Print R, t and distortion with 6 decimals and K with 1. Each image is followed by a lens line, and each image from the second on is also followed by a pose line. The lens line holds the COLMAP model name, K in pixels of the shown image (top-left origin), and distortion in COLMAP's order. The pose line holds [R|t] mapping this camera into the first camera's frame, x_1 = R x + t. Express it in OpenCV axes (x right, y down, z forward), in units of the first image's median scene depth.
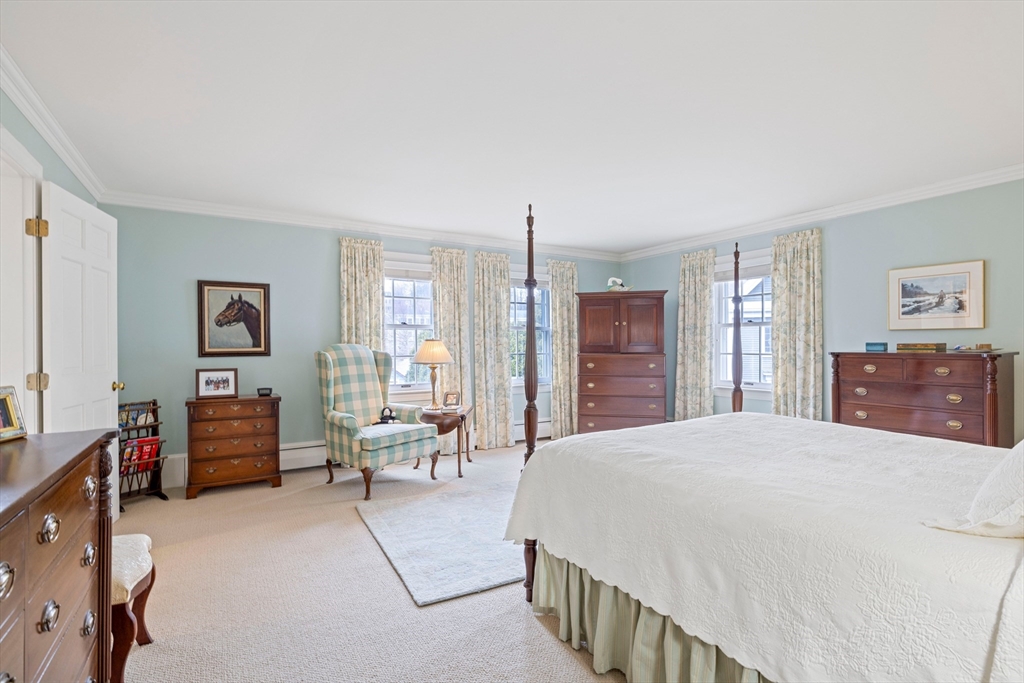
lens RADIAL K [[479.5, 0, 506.8], [0, 479.5, 343.5], [0, 0, 1]] dist [-0.011594, 0.000219]
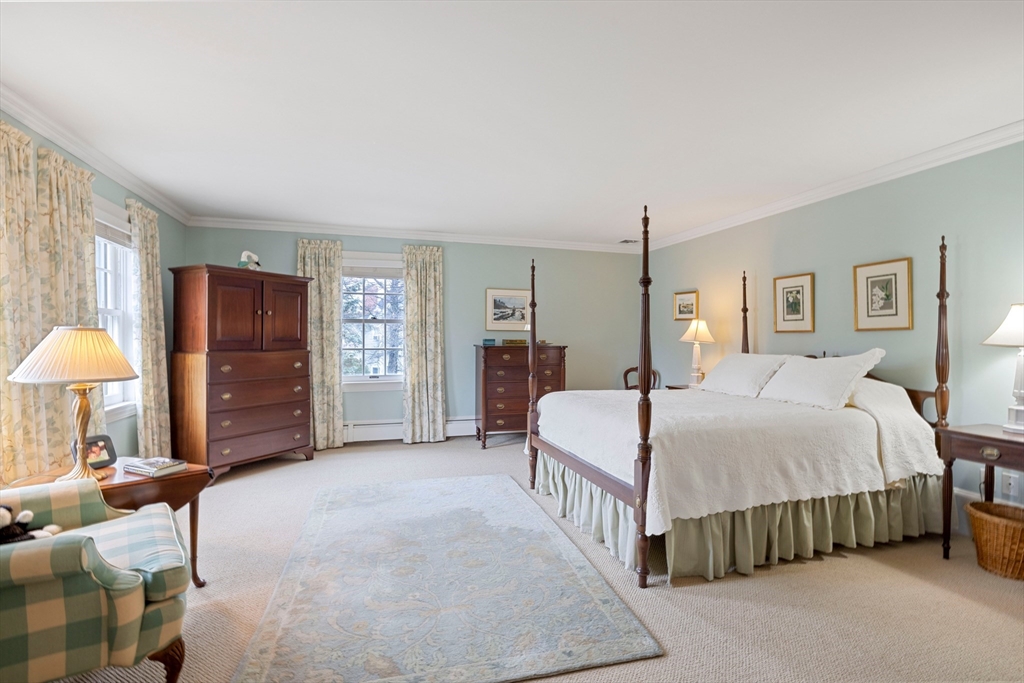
lens RADIAL K [[479.5, 0, 509.6], [0, 479.5, 339.4], [0, 0, 1]] dist [-0.011594, 0.000219]
pose [[0.233681, 0.002871, 0.972309, -0.517770], [-0.005146, 0.999985, -0.001716, 0.001005], [-0.972300, -0.004603, 0.233692, 0.522875]]
